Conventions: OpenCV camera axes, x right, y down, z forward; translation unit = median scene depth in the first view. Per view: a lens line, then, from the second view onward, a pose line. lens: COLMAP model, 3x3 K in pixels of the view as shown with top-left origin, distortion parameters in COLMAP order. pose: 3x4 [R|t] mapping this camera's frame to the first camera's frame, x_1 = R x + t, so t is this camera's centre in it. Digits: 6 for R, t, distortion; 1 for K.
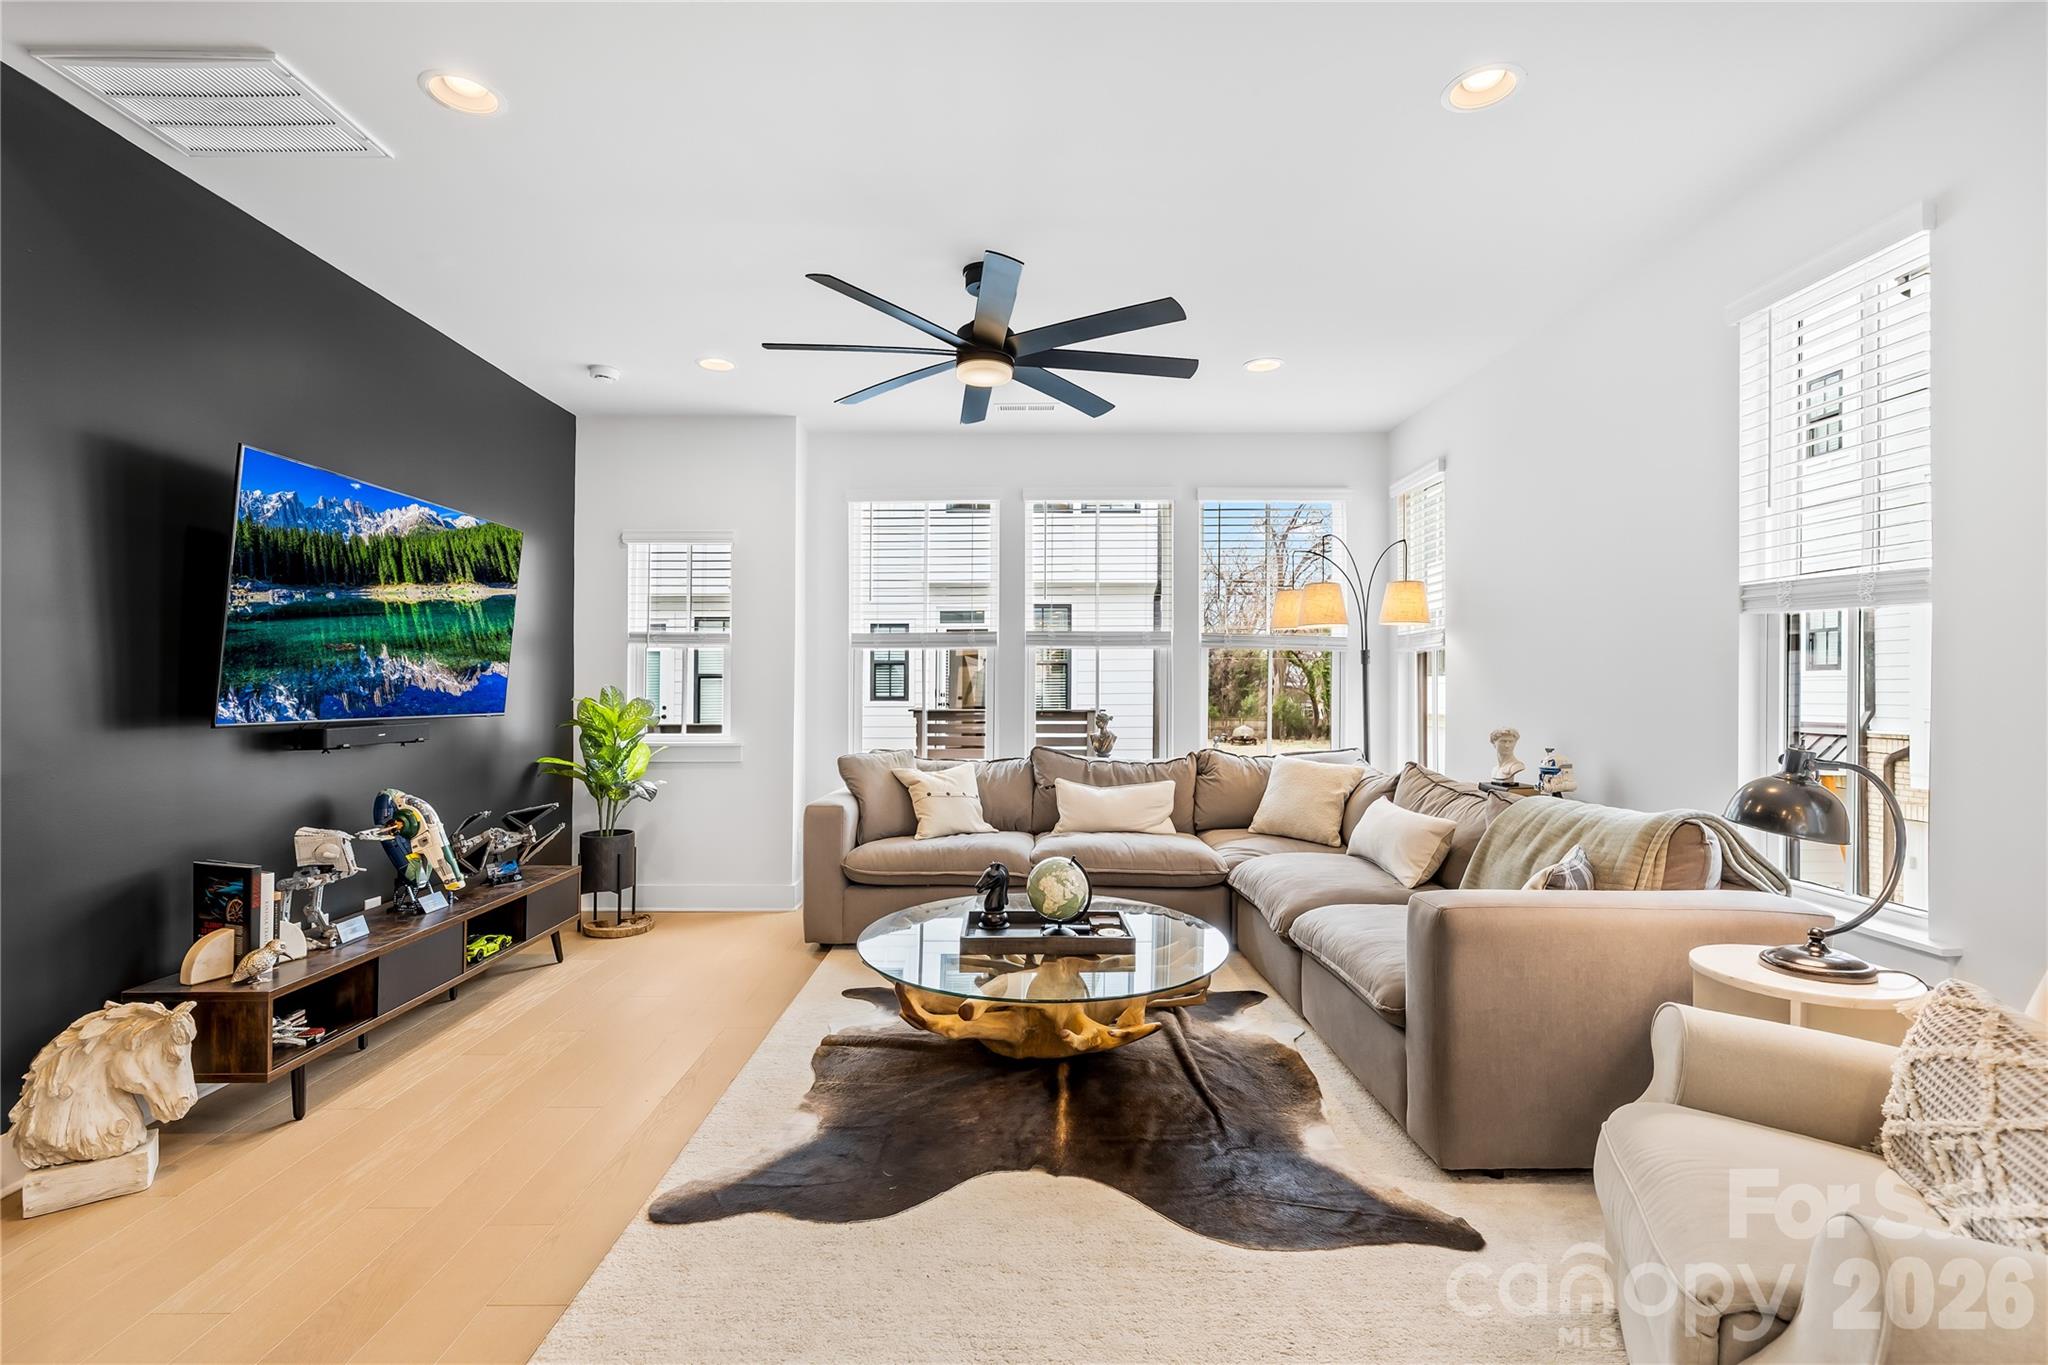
lens RADIAL K [[900.2, 0, 1002.8], [0, 900.2, 679.5], [0, 0, 1]] dist [0.000807, -0.000720]
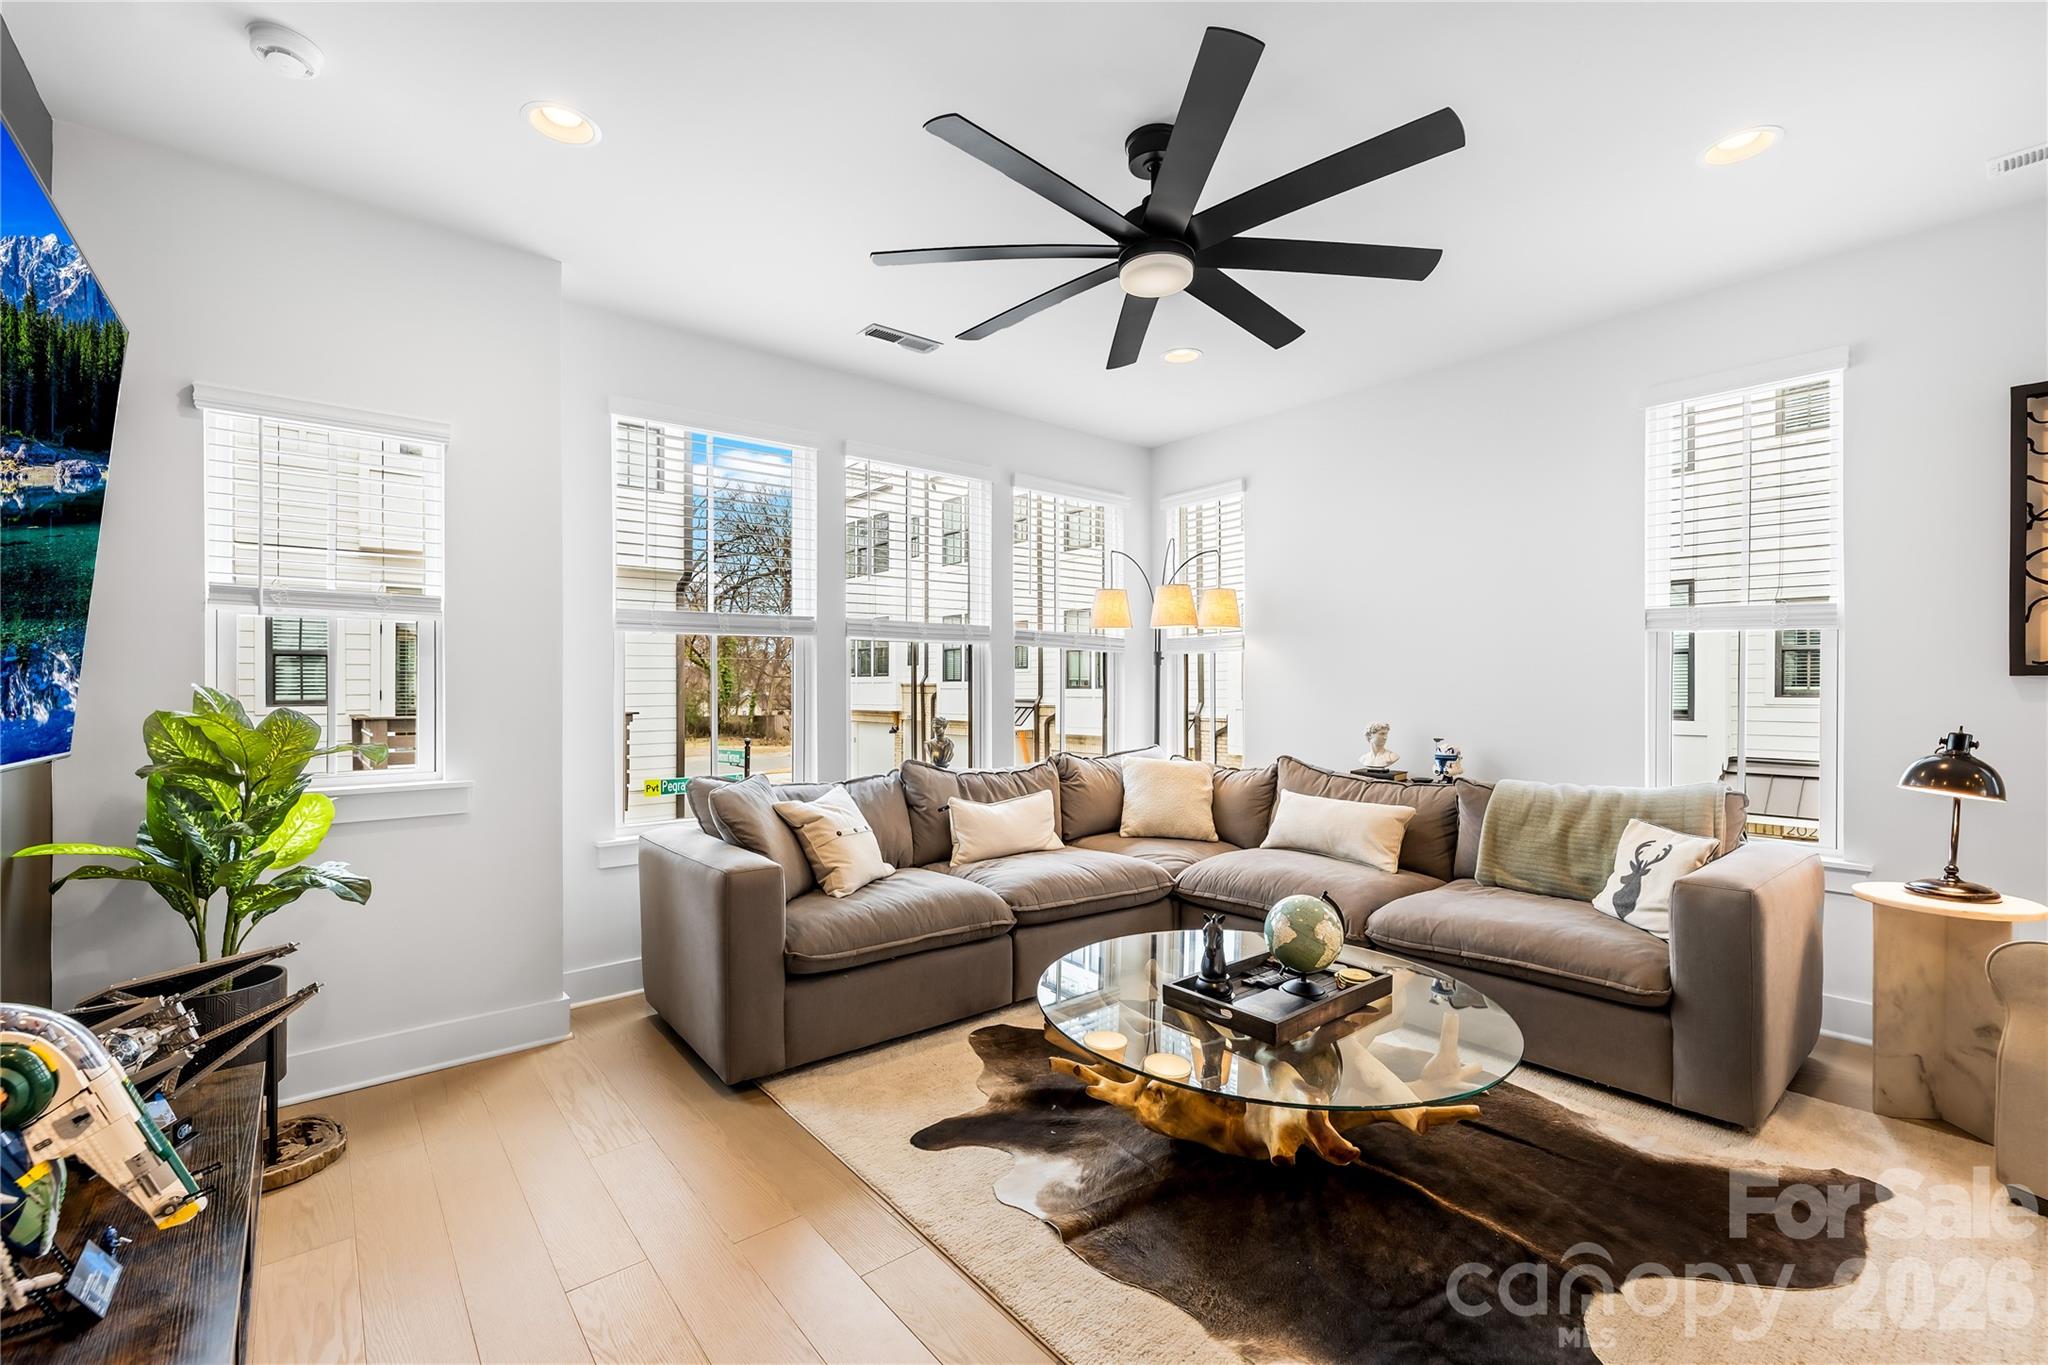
lens RADIAL K [[869.9, 0, 1009.3], [0, 869.9, 680.5], [0, 0, 1]] dist [0.000059, -0.000842]
pose [[0.769475, 0.003981, 0.638664, -0.519458], [-0.006686, 0.999976, 0.001821, 0.000499], [-0.638642, -0.005671, 0.769483, 0.445688]]
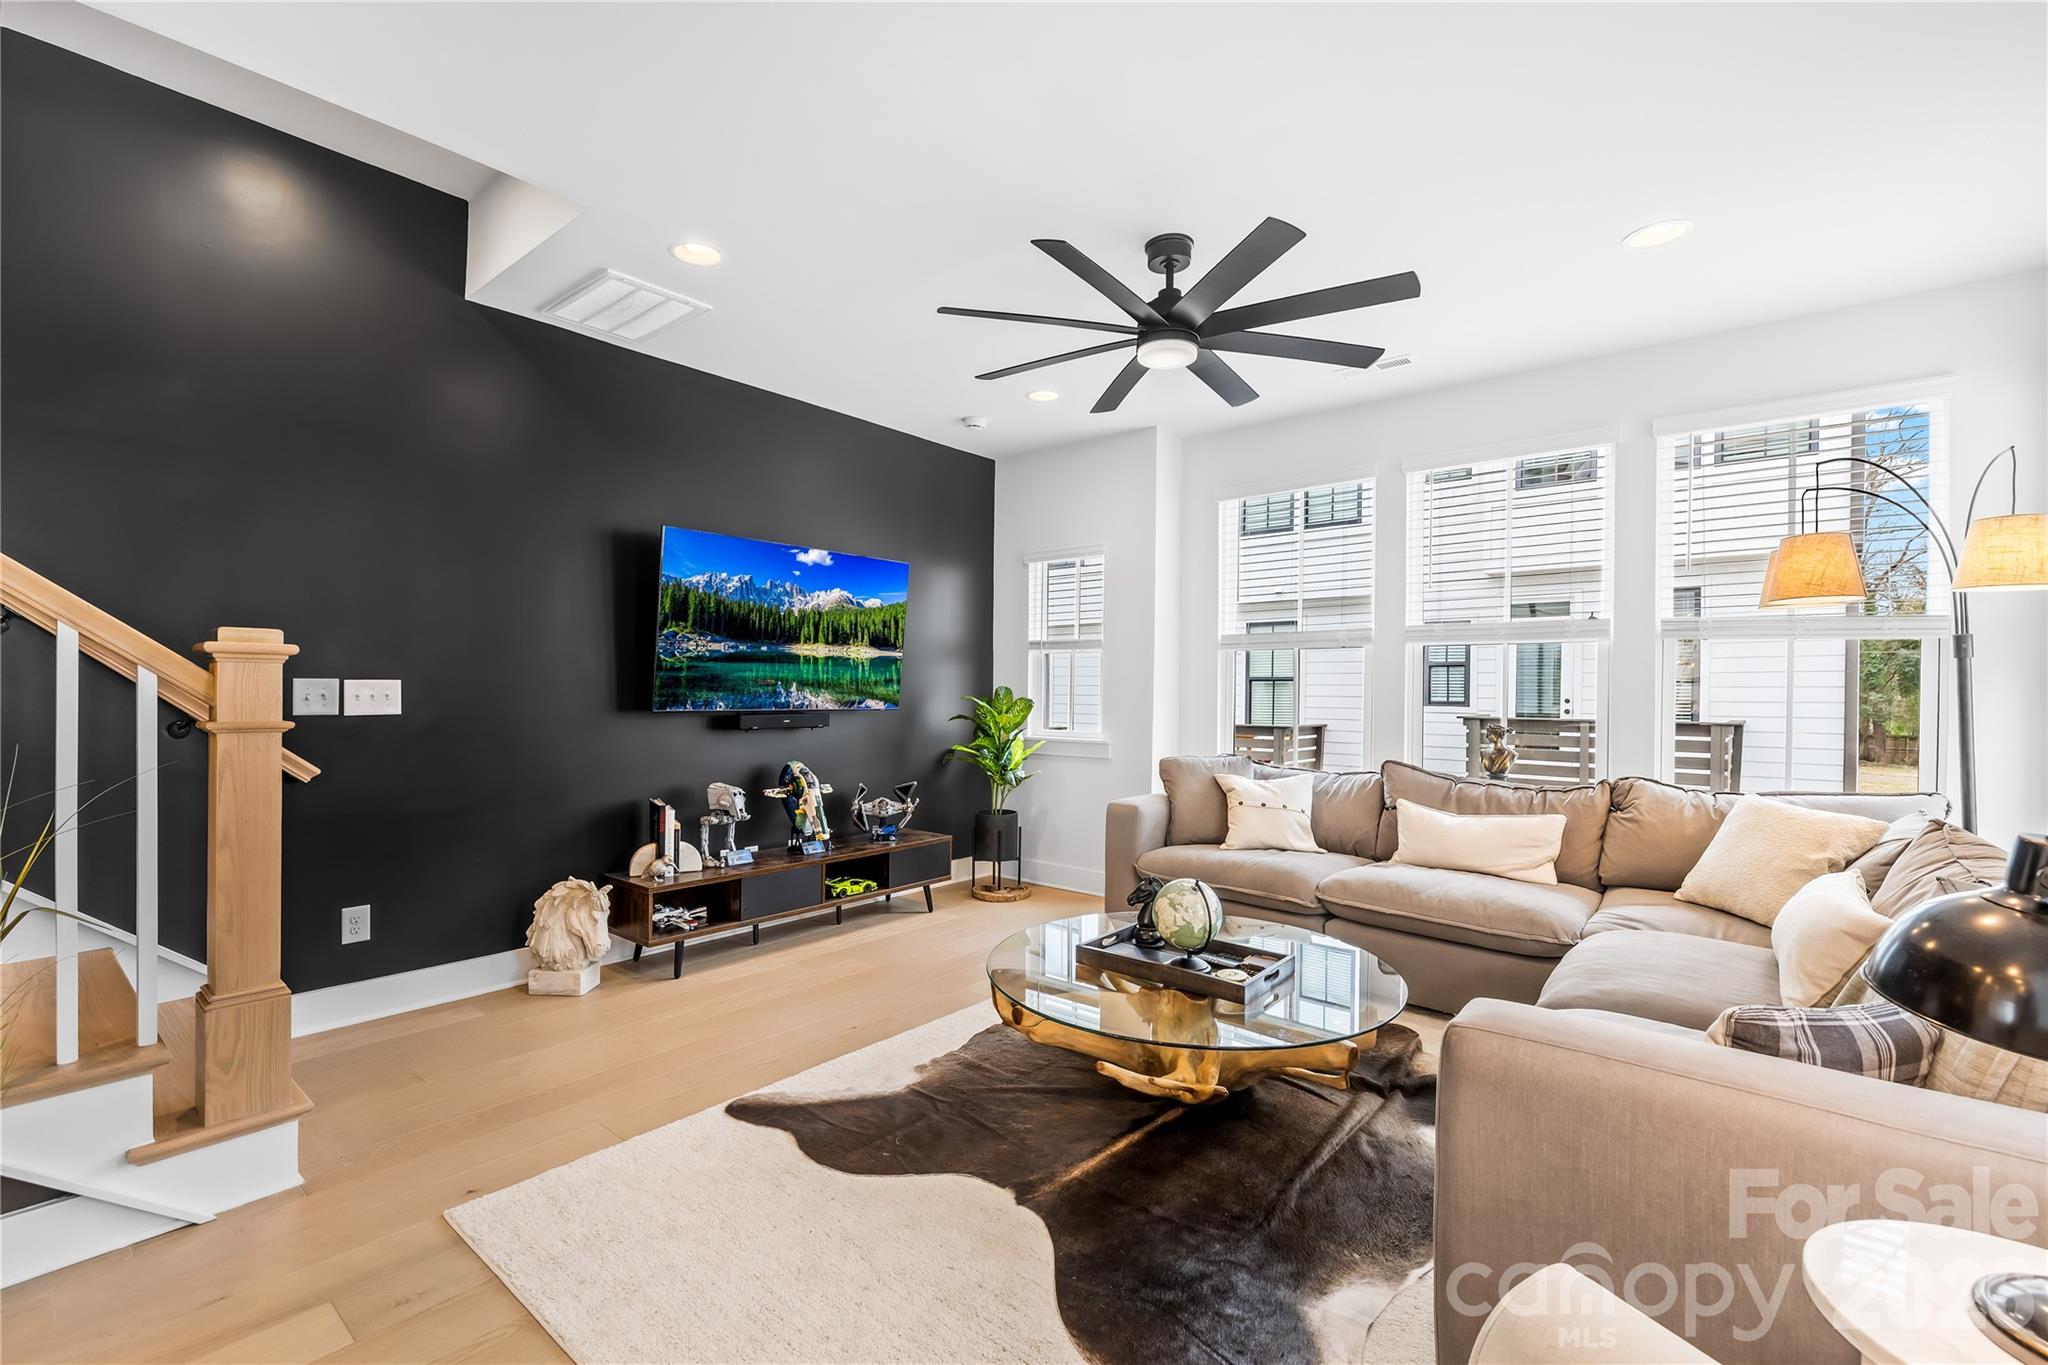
lens RADIAL K [[869.9, 0, 1016.0], [0, 869.9, 690.7], [0, 0, 1]] dist [0.000059, -0.000842]
pose [[0.770975, 0.007823, -0.636817, 0.384396], [-0.001578, 0.999945, 0.010373, 0.000016], [0.636863, -0.006992, 0.770945, 0.177203]]
